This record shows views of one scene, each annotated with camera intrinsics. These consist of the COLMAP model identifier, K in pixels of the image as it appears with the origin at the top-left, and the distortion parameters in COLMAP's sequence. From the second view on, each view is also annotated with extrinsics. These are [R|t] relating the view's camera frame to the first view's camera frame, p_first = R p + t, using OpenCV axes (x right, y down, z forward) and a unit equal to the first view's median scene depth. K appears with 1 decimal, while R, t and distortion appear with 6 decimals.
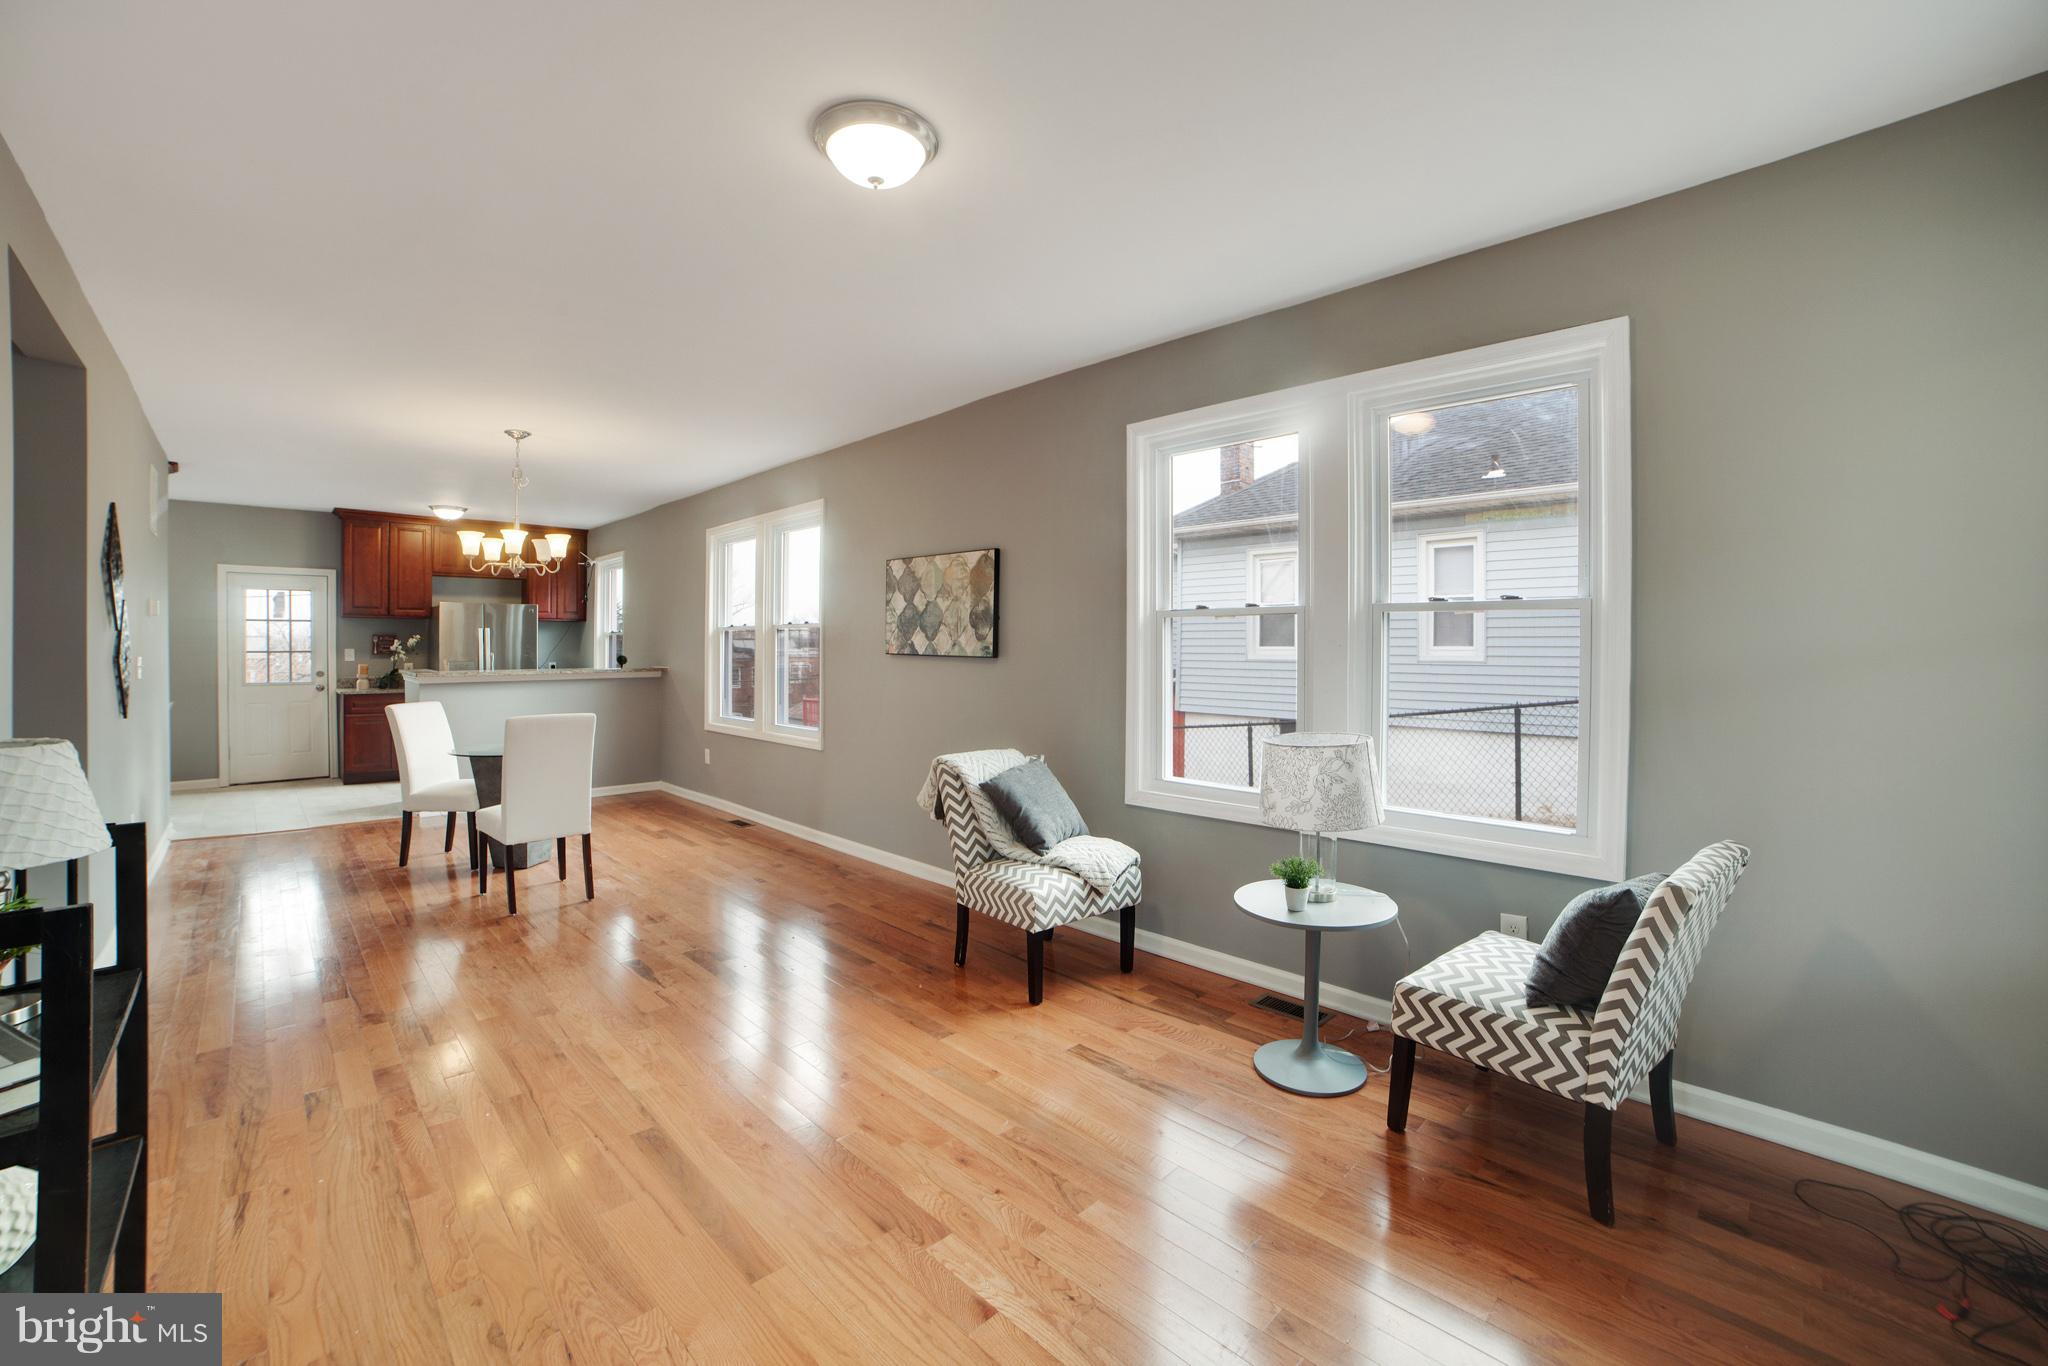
lens RADIAL K [[863.7, 0, 1000.6], [0, 863.7, 650.3], [0, 0, 1]] dist [0.001145, 0.000927]
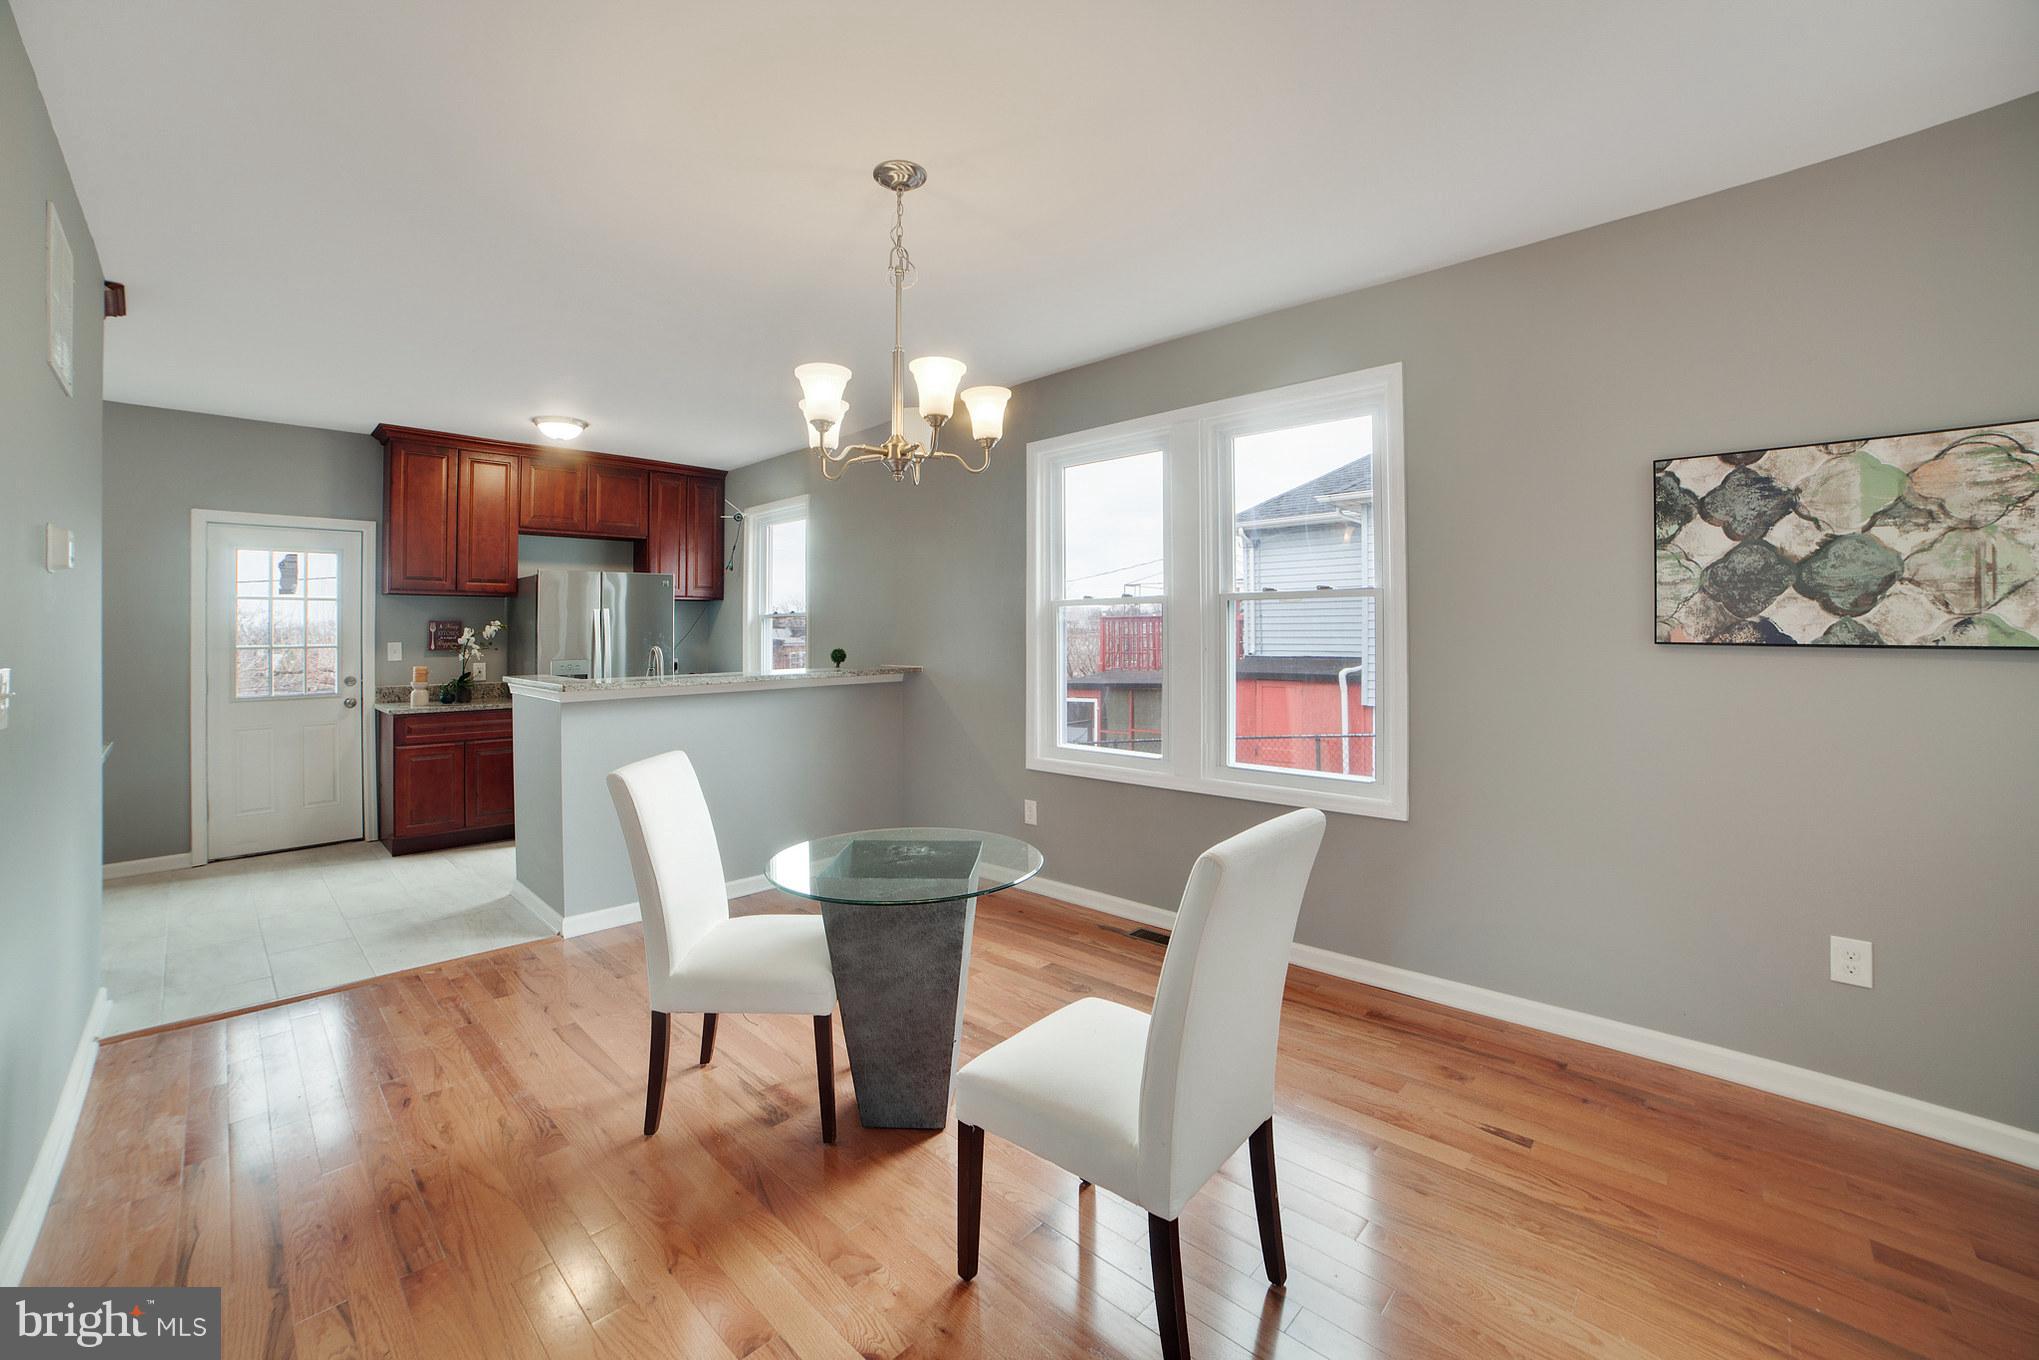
lens RADIAL K [[813.1, 0, 1061.4], [0, 813.1, 621.0], [0, 0, 1]] dist [-0.036061, 0.005922]
pose [[0.993668, -0.006029, 0.112196, -0.339132], [0.008264, 0.999776, -0.019462, -0.002131], [-0.112054, 0.020266, 0.993495, 0.365835]]
